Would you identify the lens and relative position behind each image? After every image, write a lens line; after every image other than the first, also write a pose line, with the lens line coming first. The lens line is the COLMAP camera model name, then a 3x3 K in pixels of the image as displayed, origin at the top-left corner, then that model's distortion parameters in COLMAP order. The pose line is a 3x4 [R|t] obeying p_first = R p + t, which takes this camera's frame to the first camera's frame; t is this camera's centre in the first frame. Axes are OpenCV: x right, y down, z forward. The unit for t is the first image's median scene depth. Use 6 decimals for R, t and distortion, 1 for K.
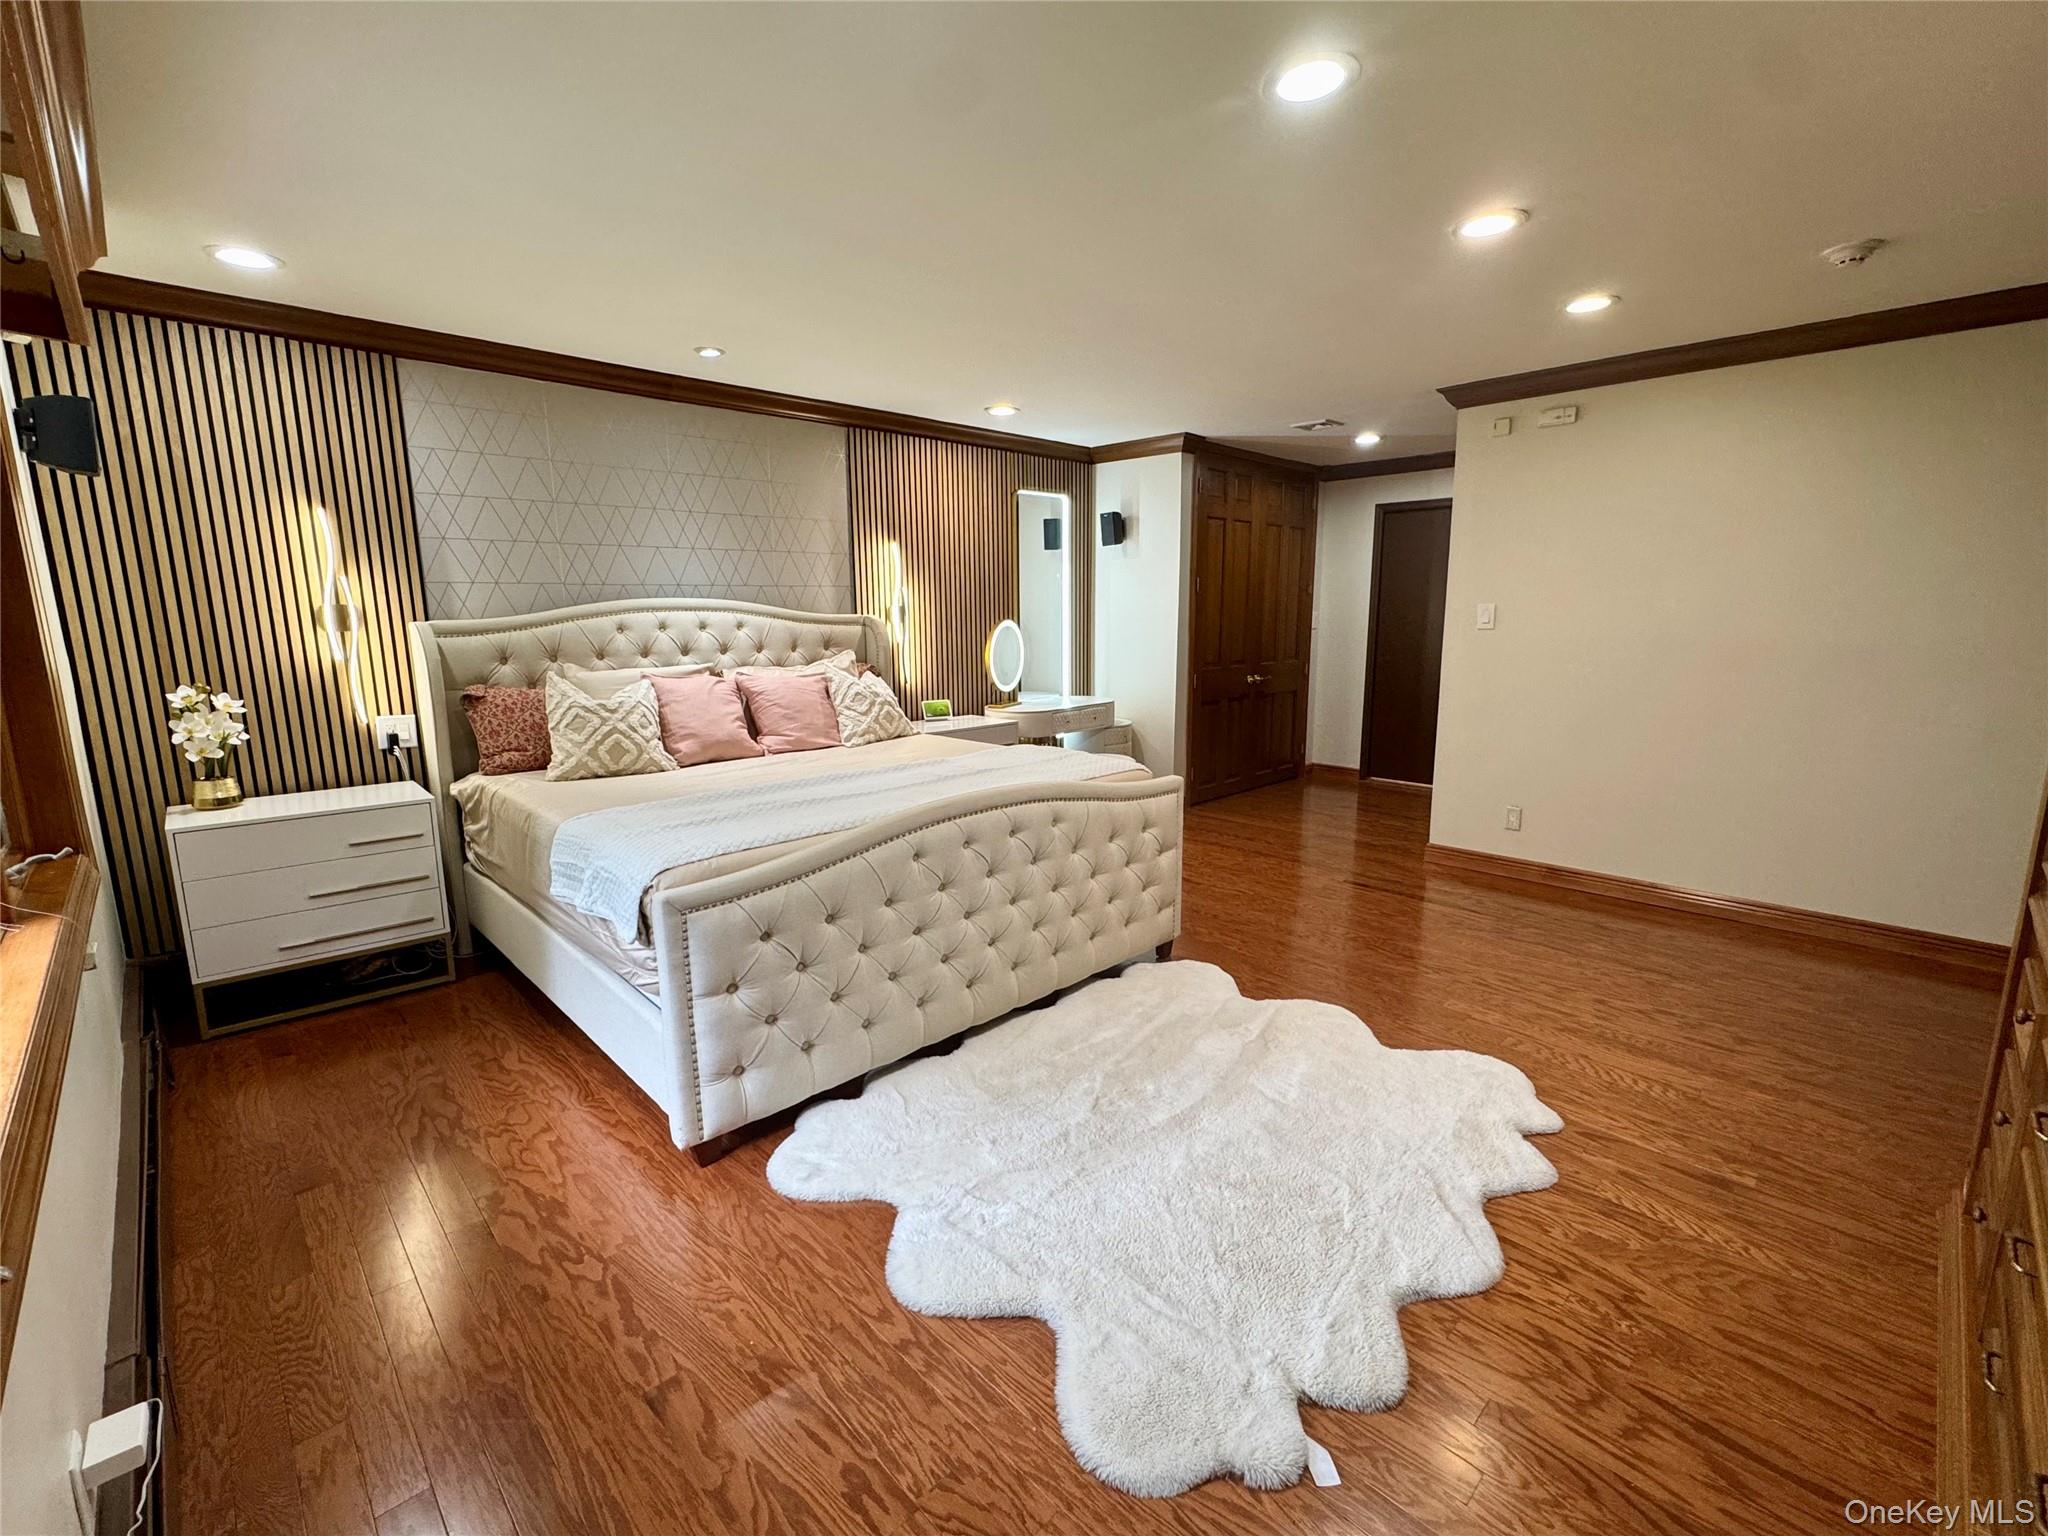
lens RADIAL K [[895.0, 0, 1026.4], [0, 895.0, 760.0], [0, 0, 1]] dist [-0.002838, 0.000293]
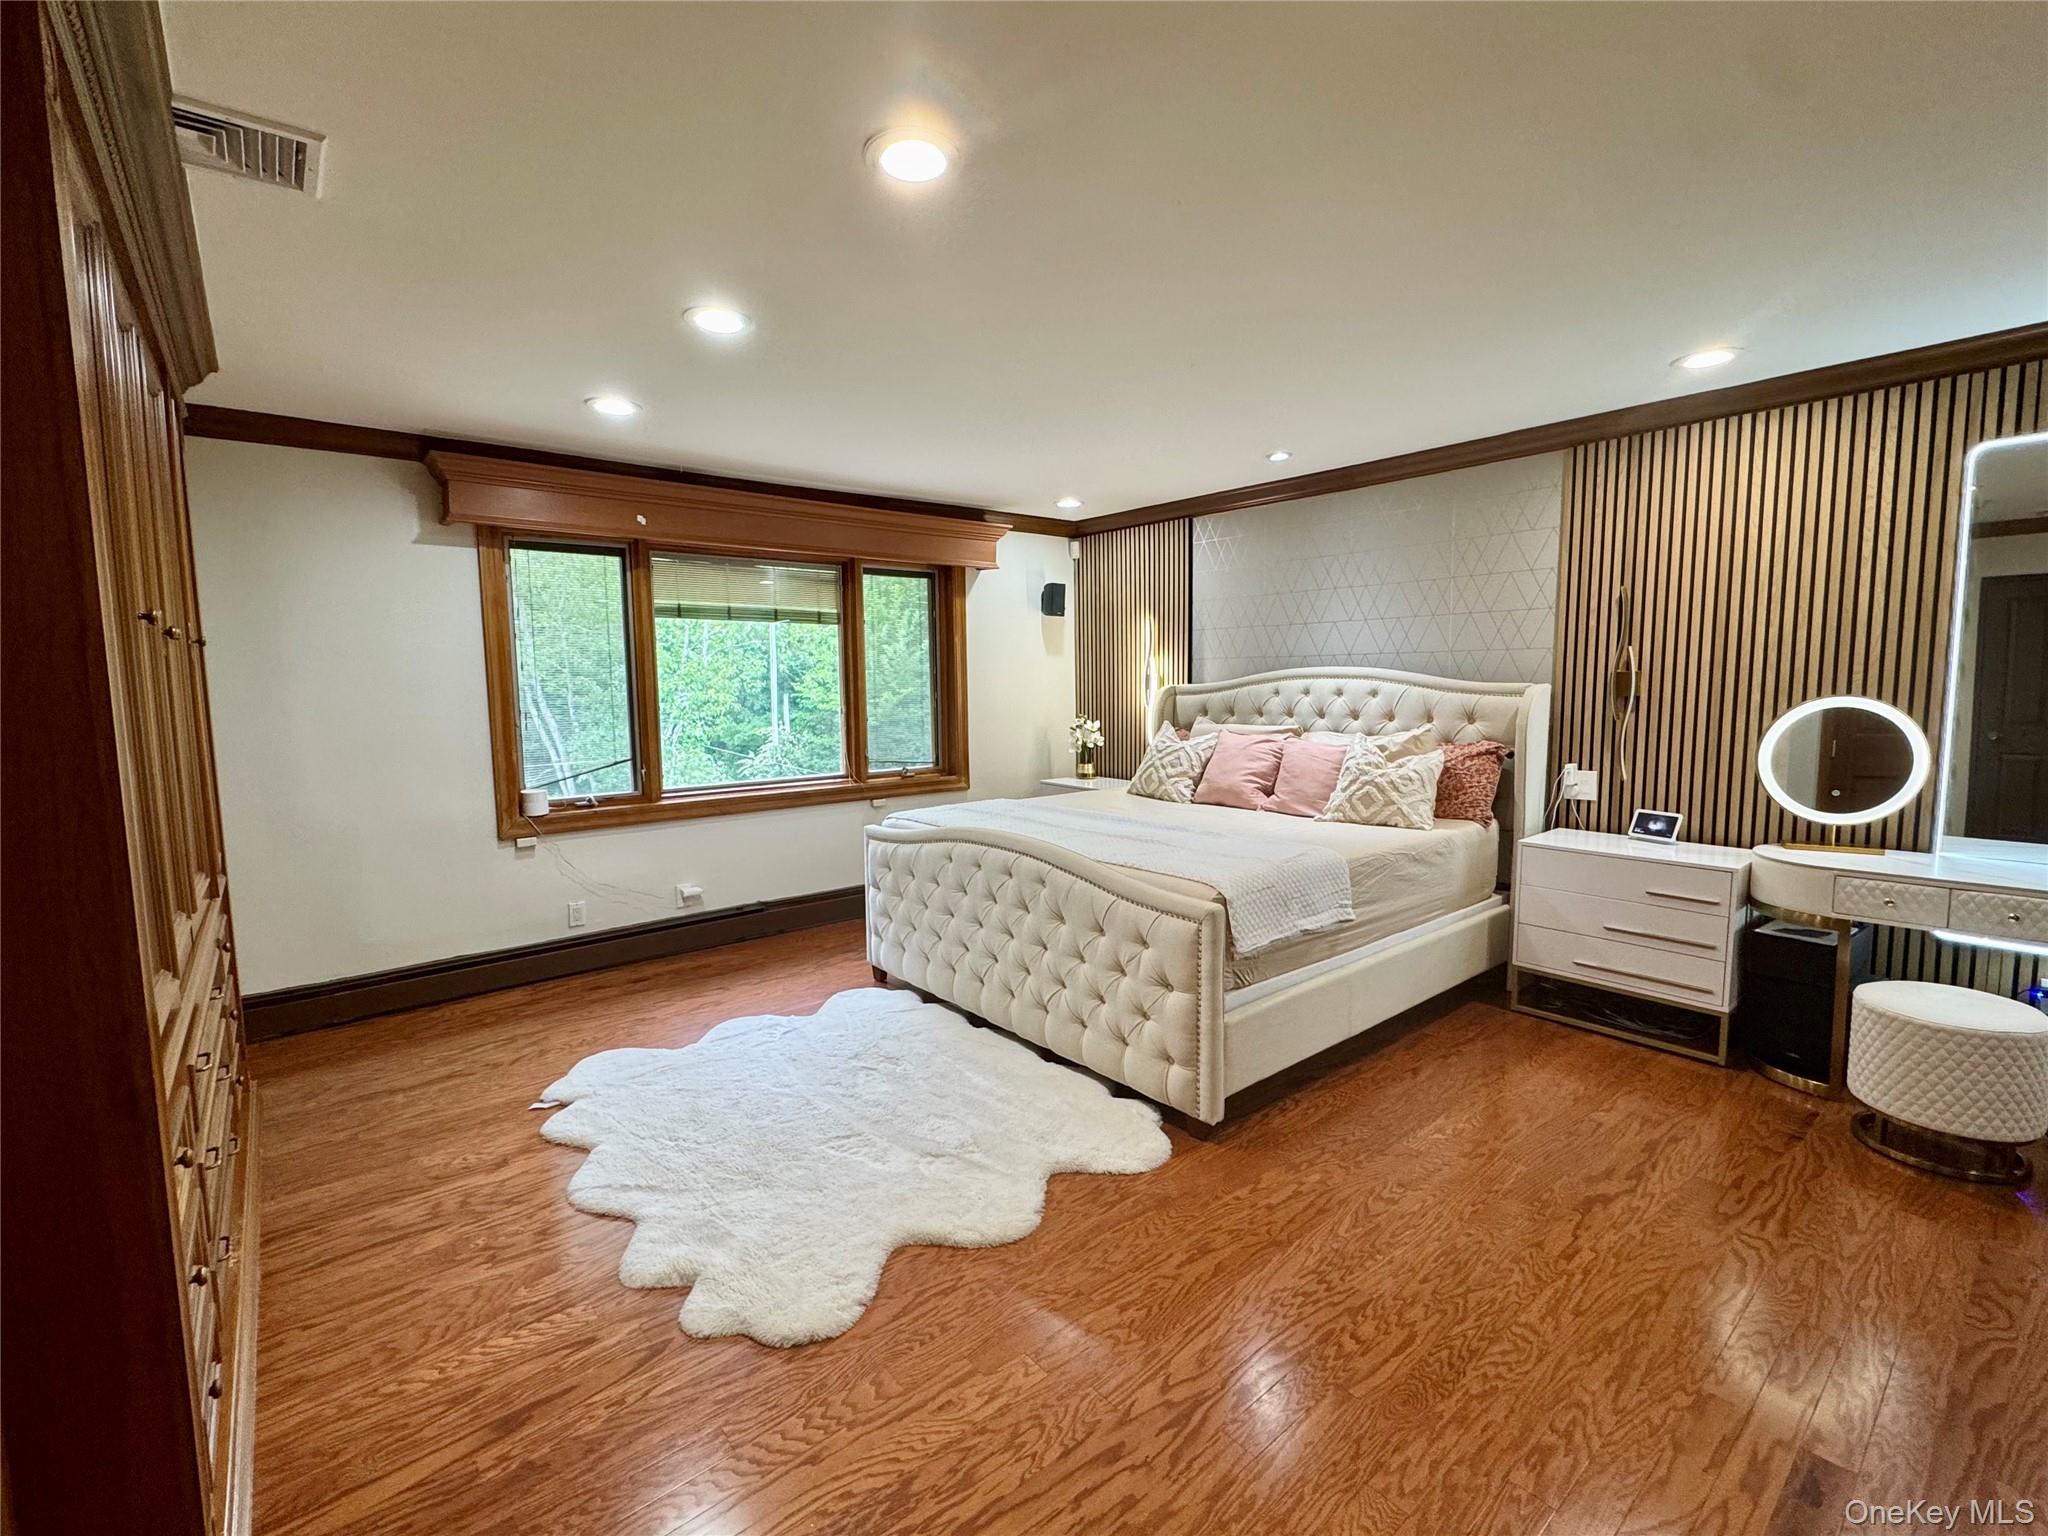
lens RADIAL K [[895.0, 0, 1024.6], [0, 895.0, 770.7], [0, 0, 1]] dist [-0.002838, 0.000293]
pose [[-0.084558, 0.110143, -0.990312, 0.908839], [-0.157772, 0.979854, 0.122452, -0.159066], [0.983849, 0.166598, -0.065477, 0.877134]]
